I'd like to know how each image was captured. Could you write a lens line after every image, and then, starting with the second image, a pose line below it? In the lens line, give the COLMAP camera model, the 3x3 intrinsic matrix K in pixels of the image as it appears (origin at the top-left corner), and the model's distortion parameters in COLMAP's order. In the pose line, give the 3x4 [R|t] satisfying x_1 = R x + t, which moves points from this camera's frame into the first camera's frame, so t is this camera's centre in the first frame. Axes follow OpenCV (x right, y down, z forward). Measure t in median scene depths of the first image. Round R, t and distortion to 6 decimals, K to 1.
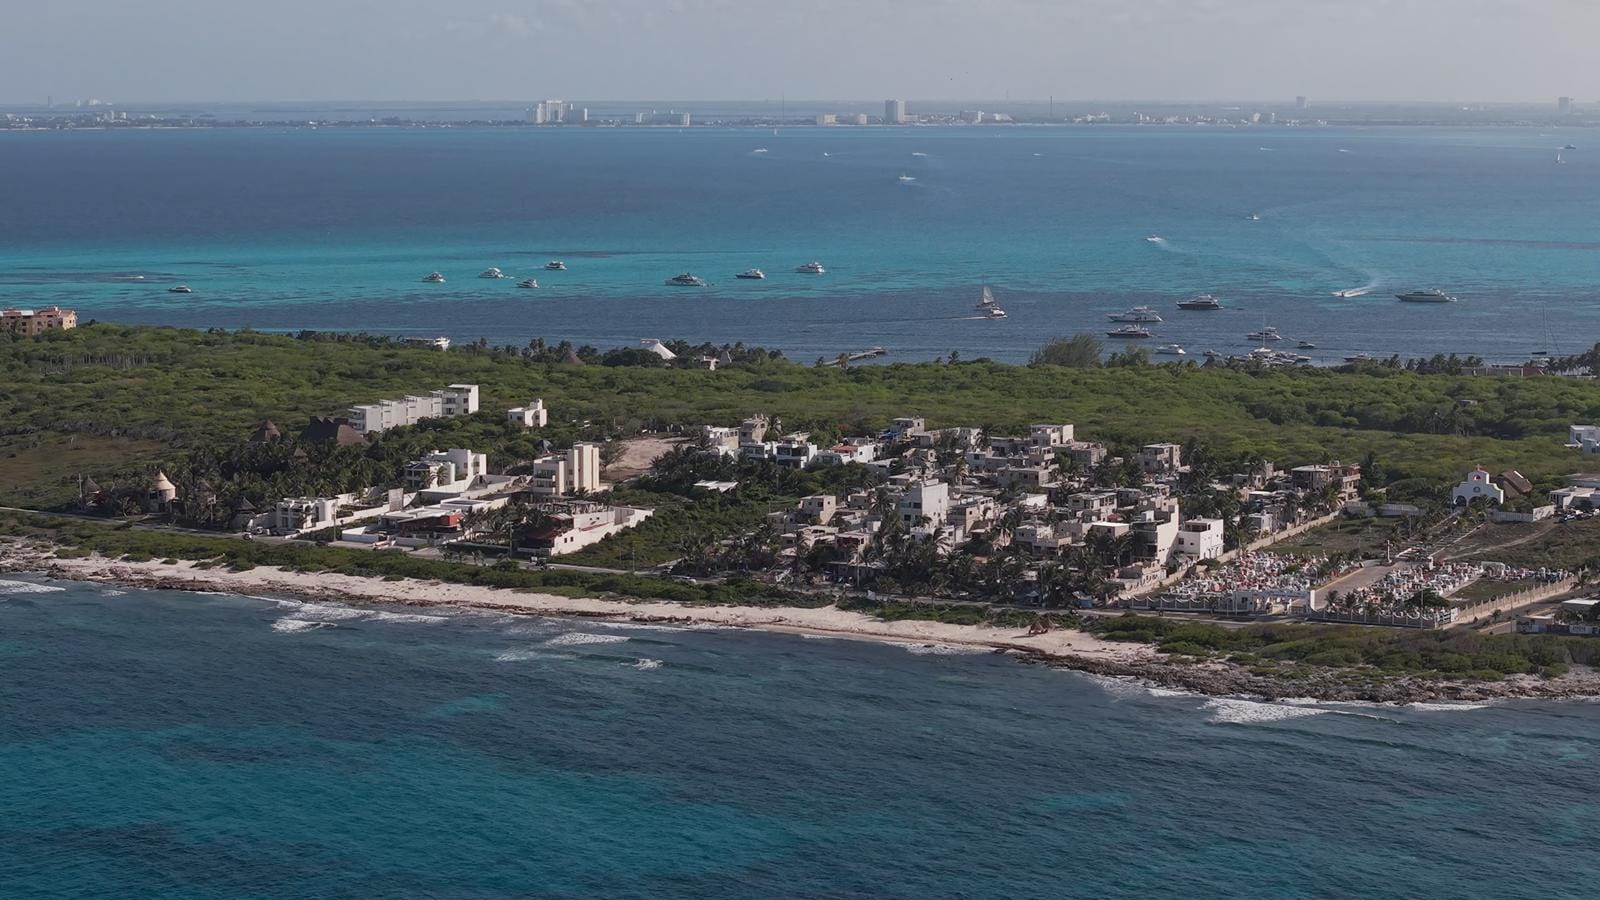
lens RADIAL K [[3780.8, 0, 798.8], [0, 3780.8, 452.7], [0, 0, 1]] dist [-0.186053, 0.000000]
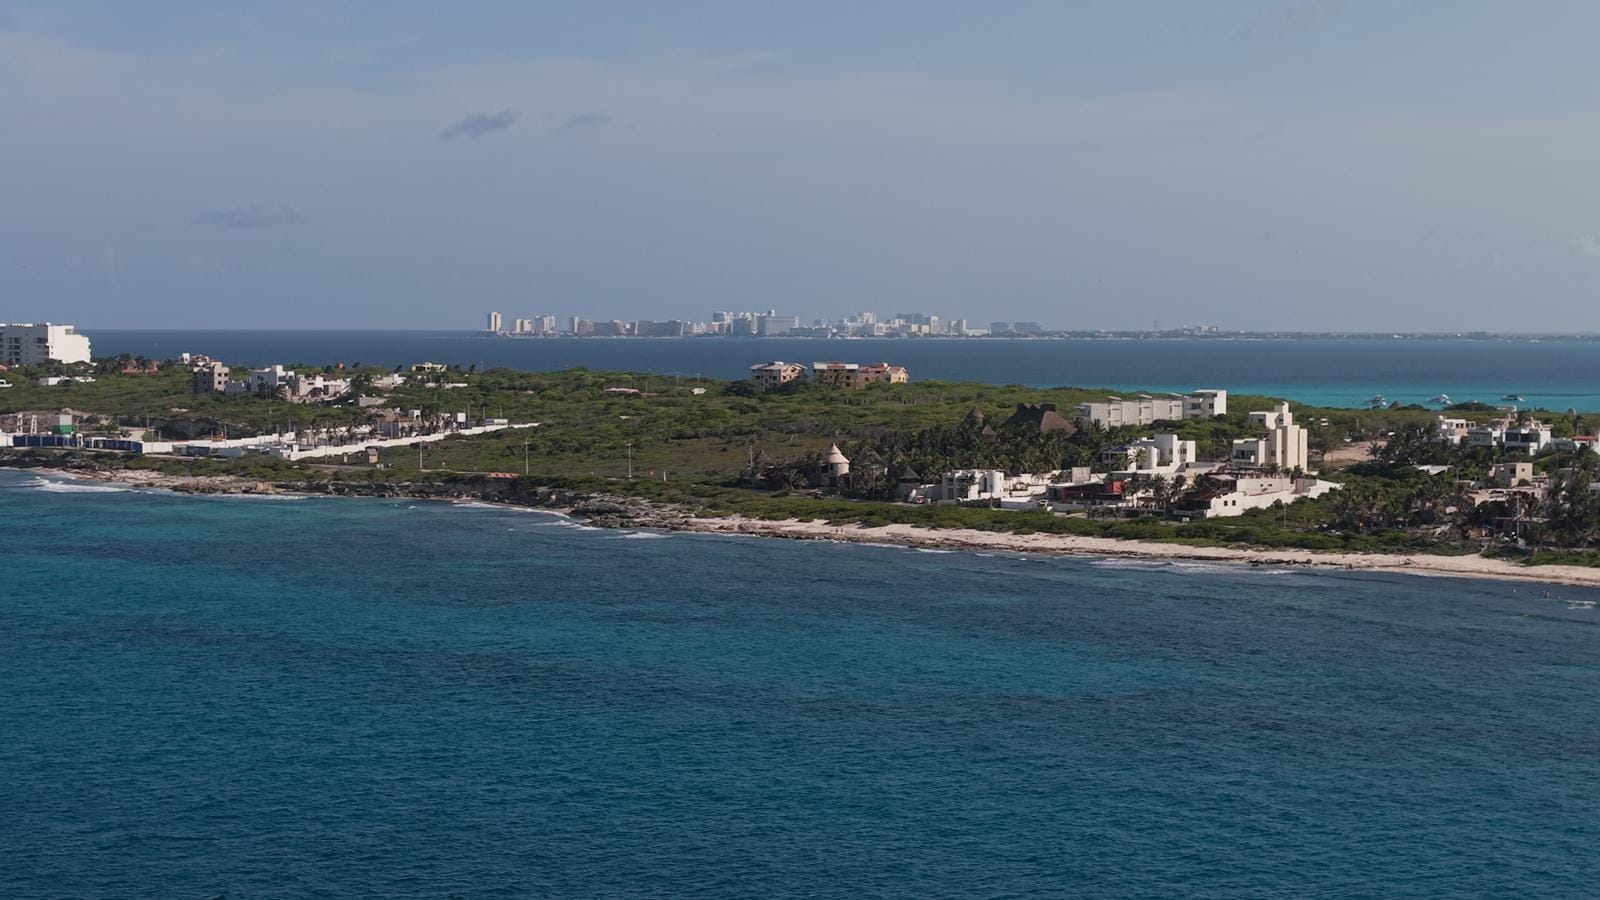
lens RADIAL K [[3780.8, 0, 800.1], [0, 3780.8, 448.7], [0, 0, 1]] dist [-0.186053, 0.000000]
pose [[0.956704, 0.011439, -0.290837, 0.099574], [-0.030039, 0.997772, -0.059569, 0.064364], [0.289507, 0.065726, 0.954917, 0.098821]]
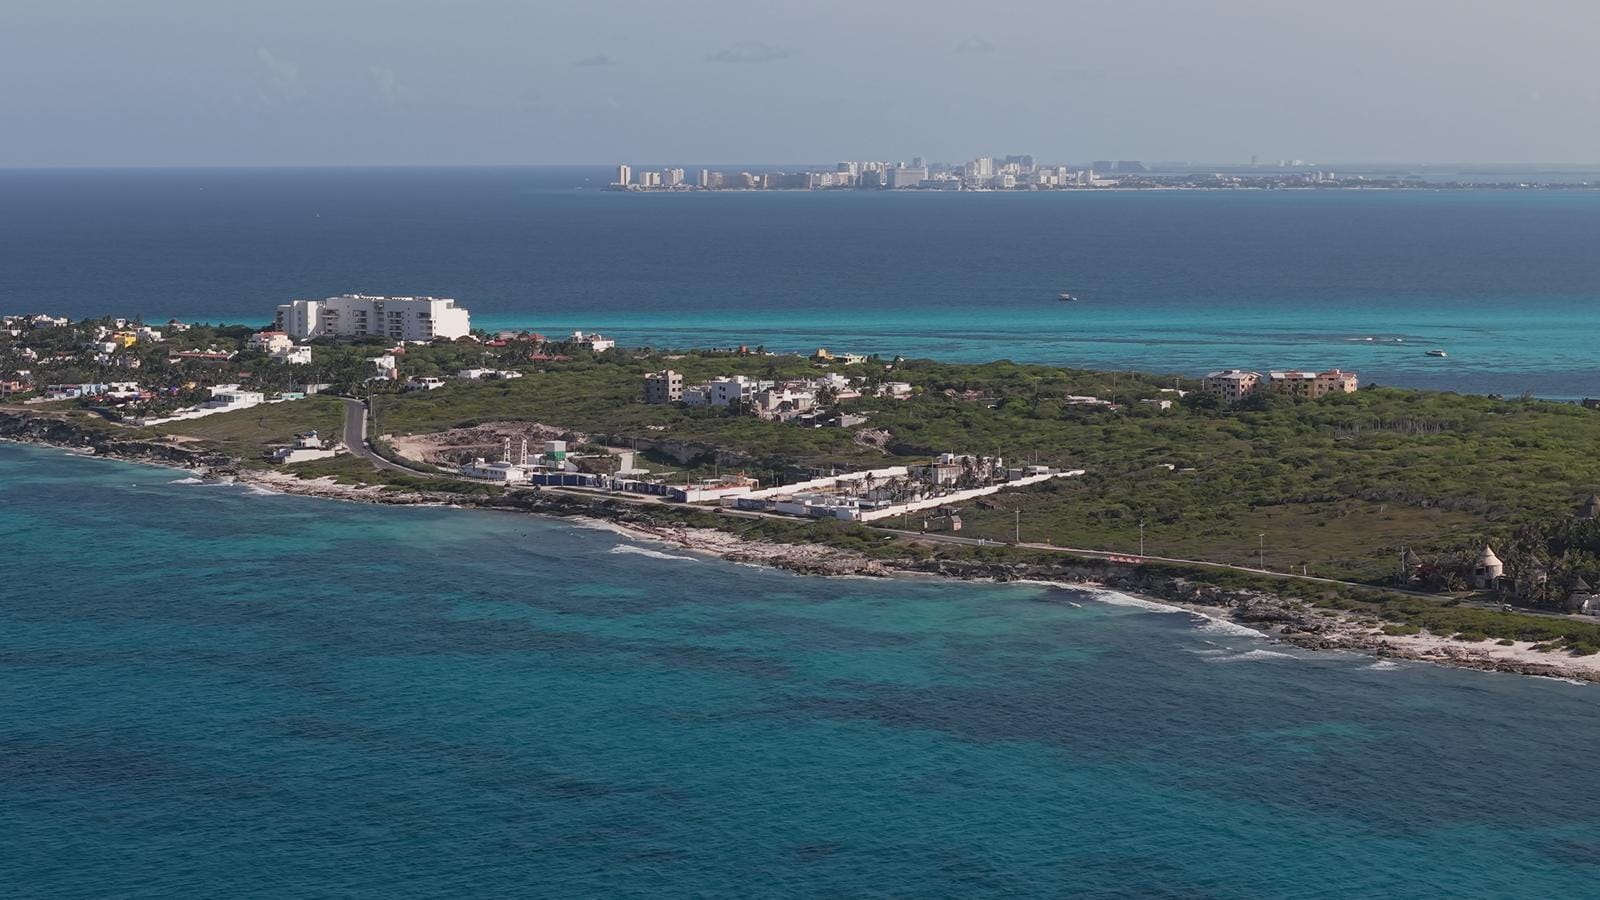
lens RADIAL K [[3780.8, 0, 796.5], [0, 3780.8, 452.9], [0, 0, 1]] dist [-0.186053, 0.000000]
pose [[0.950583, 0.022355, -0.309665, -0.042985], [-0.027382, 0.999554, -0.011895, -0.002661], [0.309261, 0.019787, 0.950771, 0.039229]]
